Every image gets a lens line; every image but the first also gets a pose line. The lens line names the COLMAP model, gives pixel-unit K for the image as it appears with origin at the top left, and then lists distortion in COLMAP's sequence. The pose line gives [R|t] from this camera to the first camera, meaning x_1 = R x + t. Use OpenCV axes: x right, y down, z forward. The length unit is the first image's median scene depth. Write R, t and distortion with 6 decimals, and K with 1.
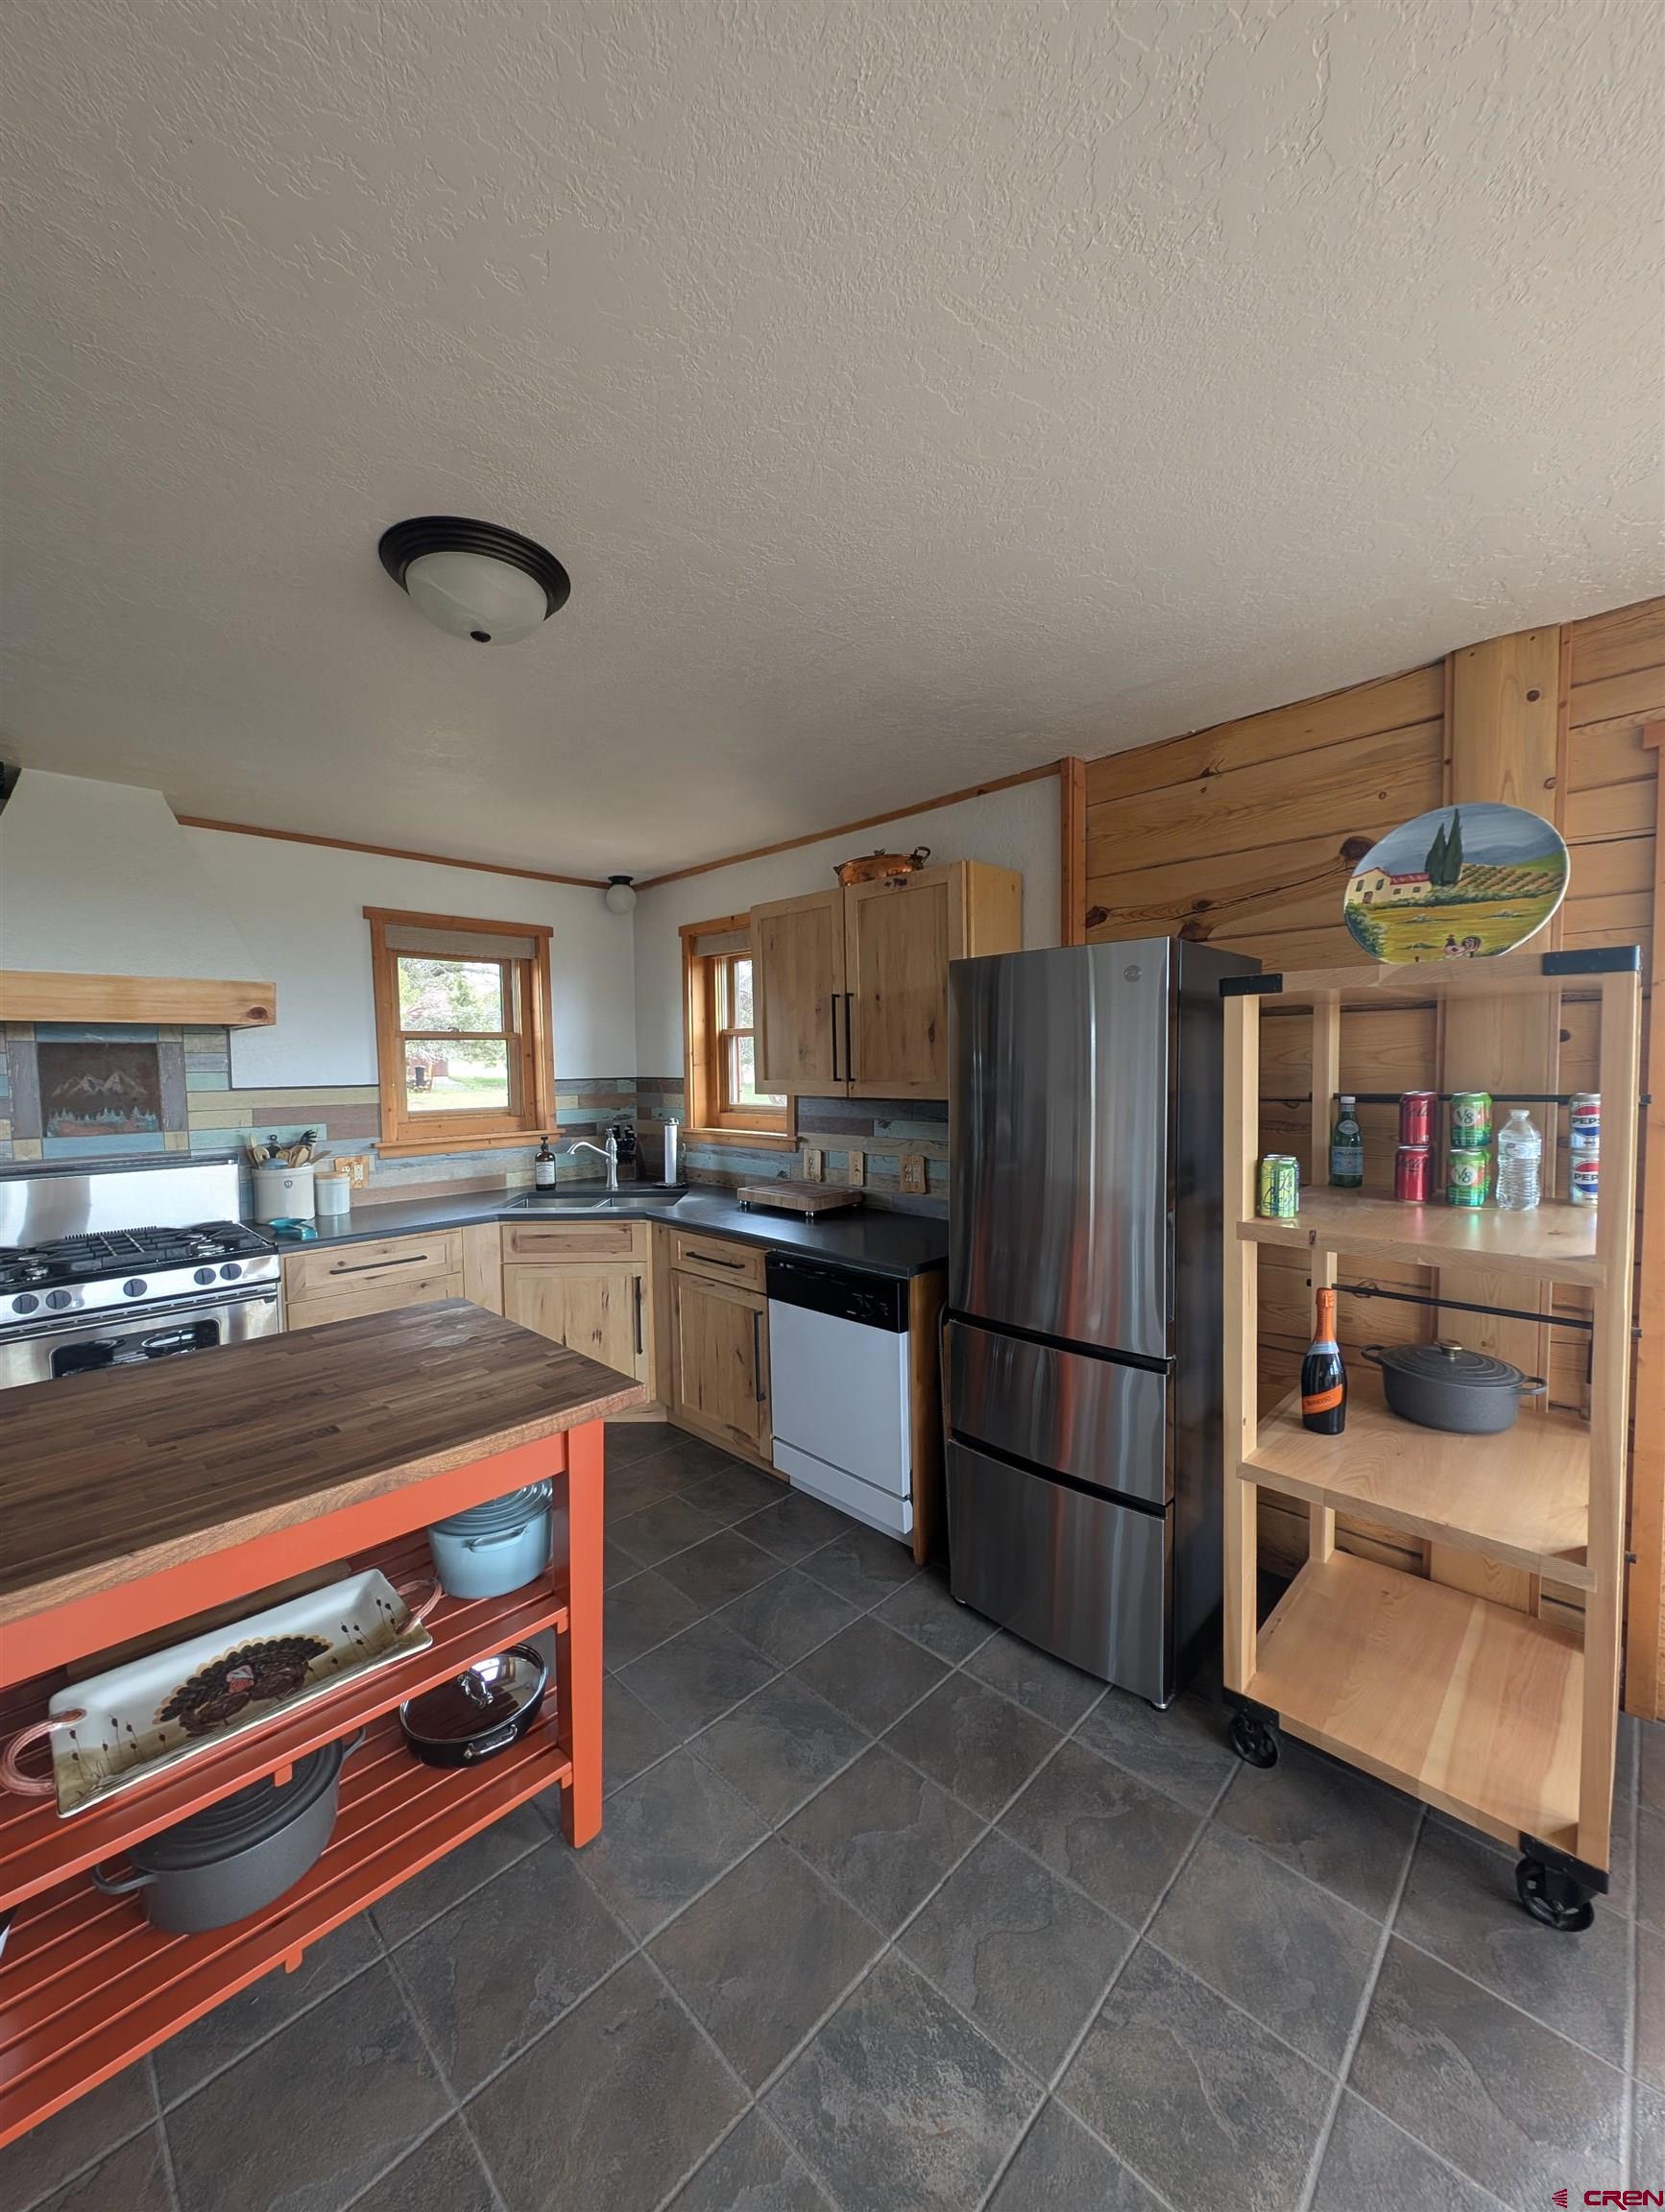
lens RADIAL K [[833.4, 0, 837.9], [0, 833.4, 1108.0], [0, 0, 1]] dist [-0.001965, -0.000274]
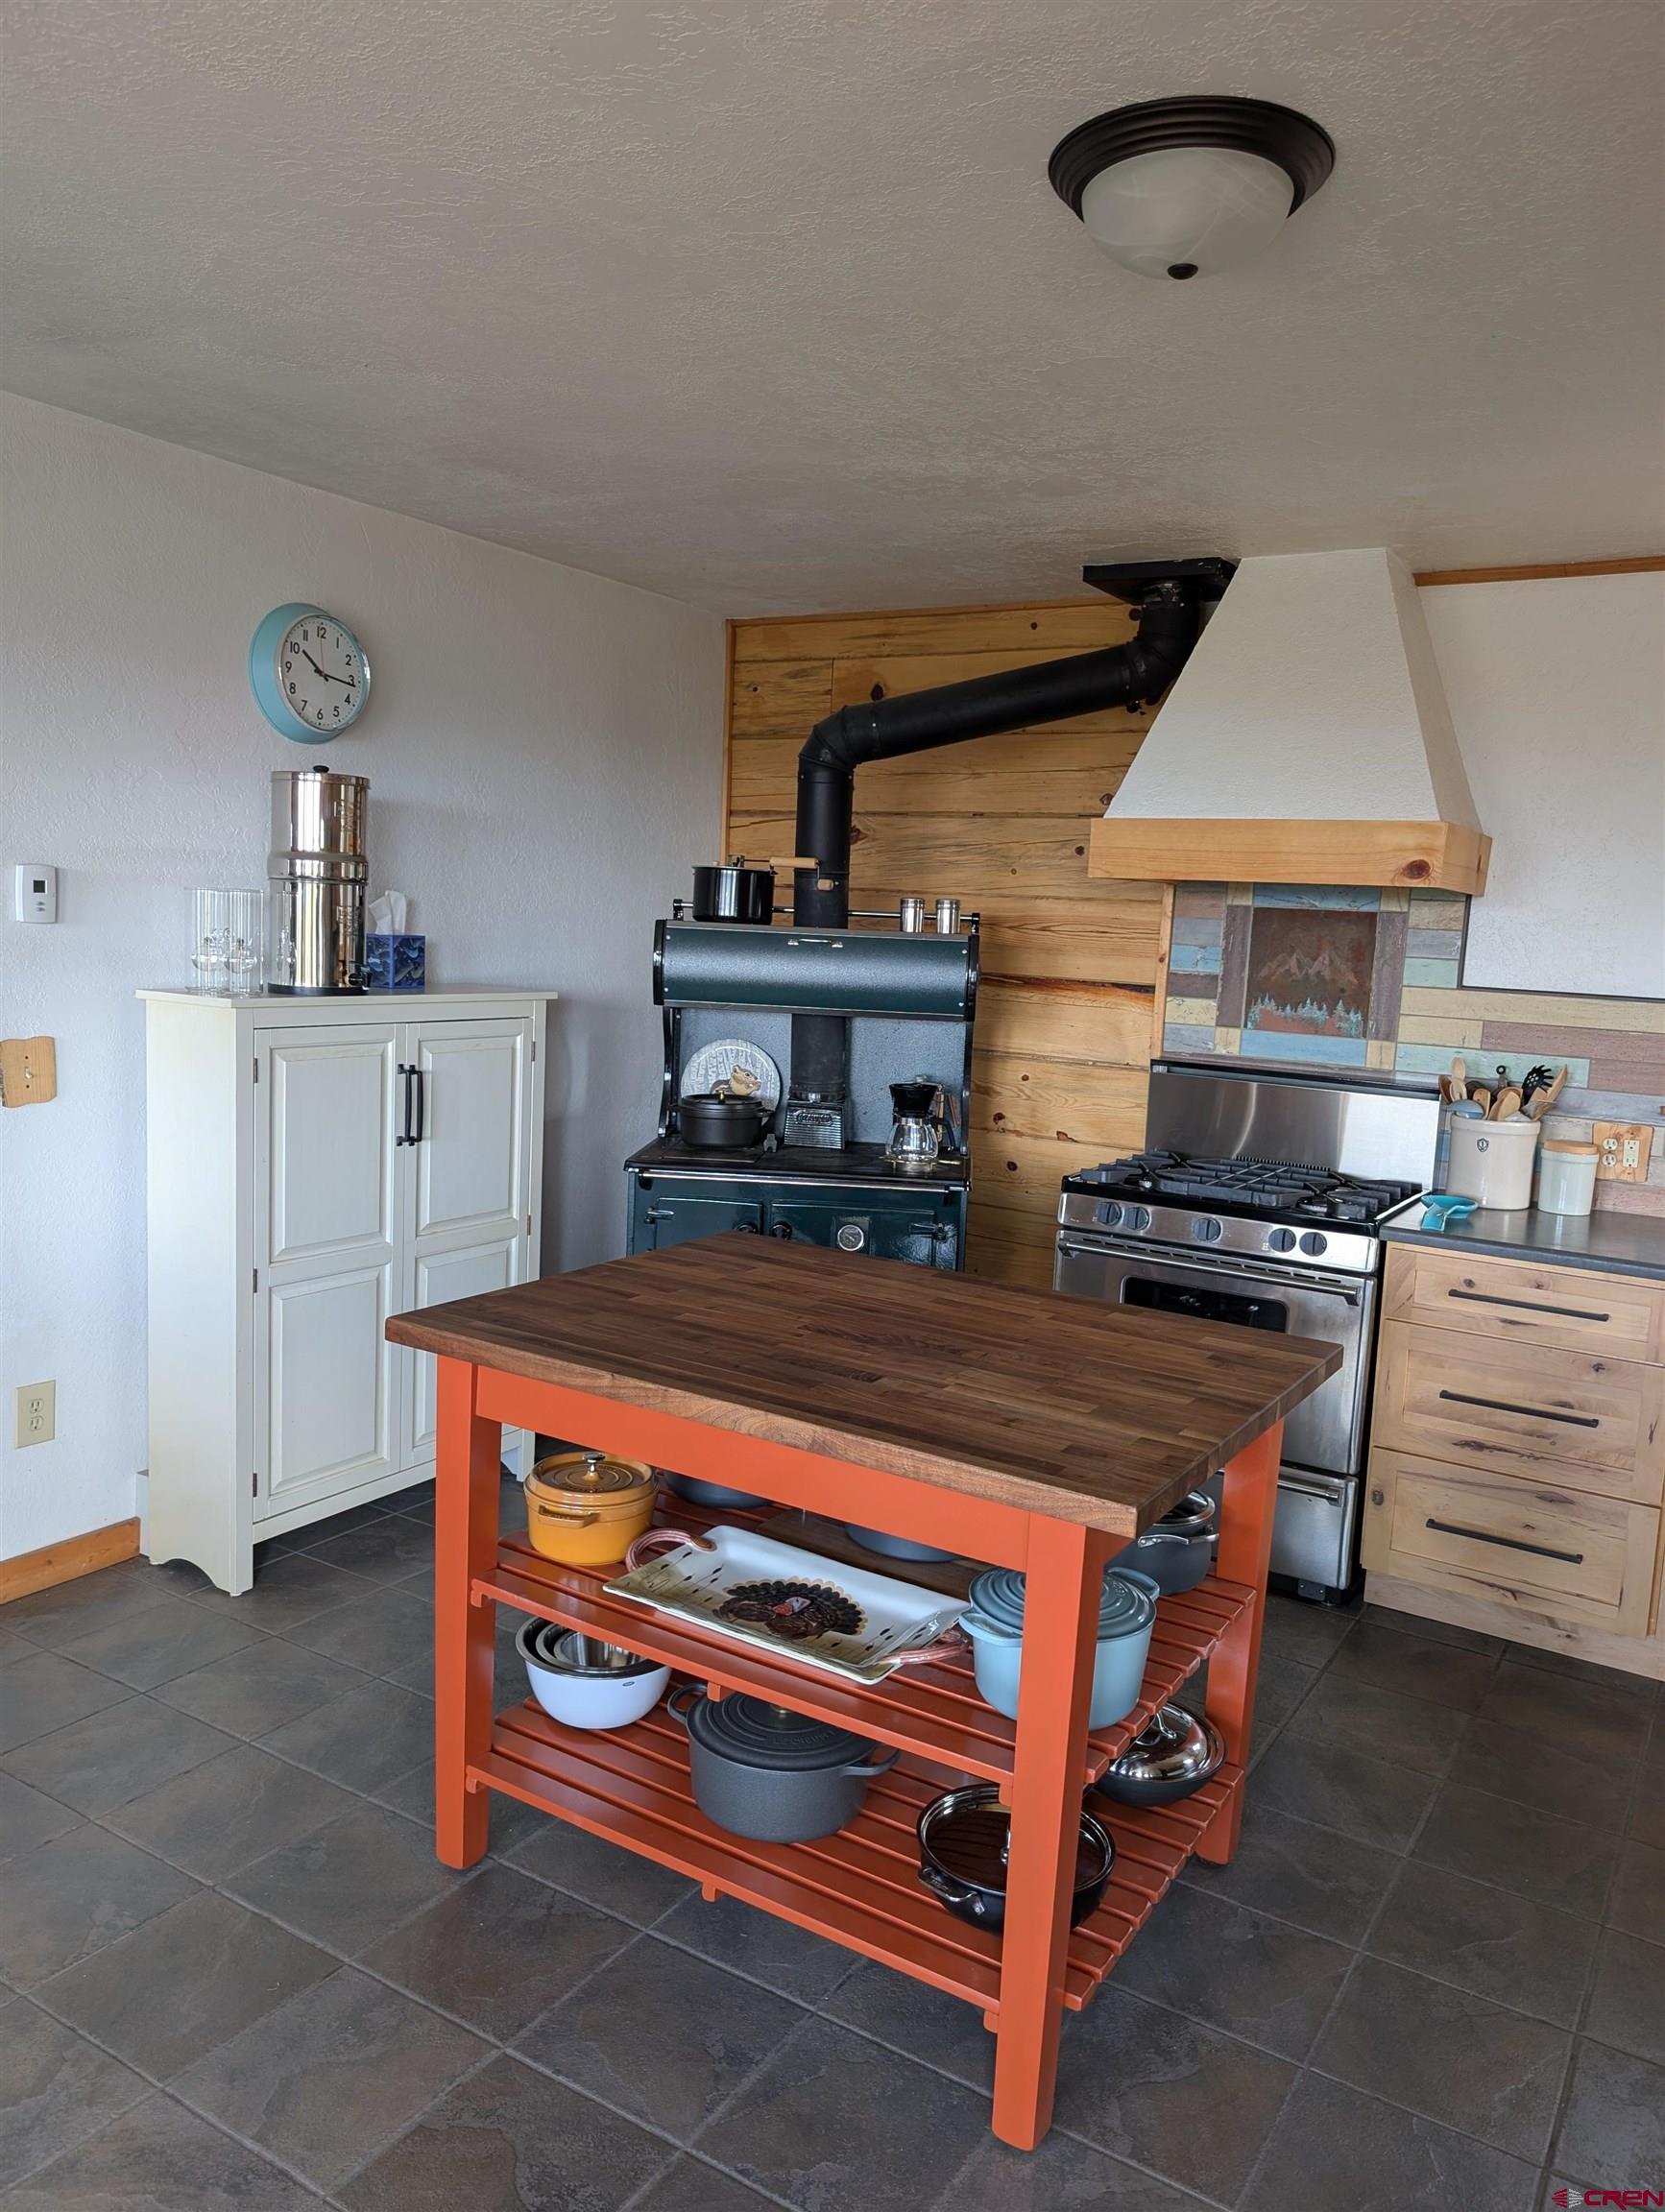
lens RADIAL K [[1578.5, 0, 831.8], [0, 1578.5, 1110.2], [0, 0, 1]] dist [-0.005158, -0.003136]
pose [[0.213289, 0.144826, -0.966195, 0.744999], [-0.110079, 0.986217, 0.123527, -0.052904], [0.970768, 0.080011, 0.226292, 0.522151]]
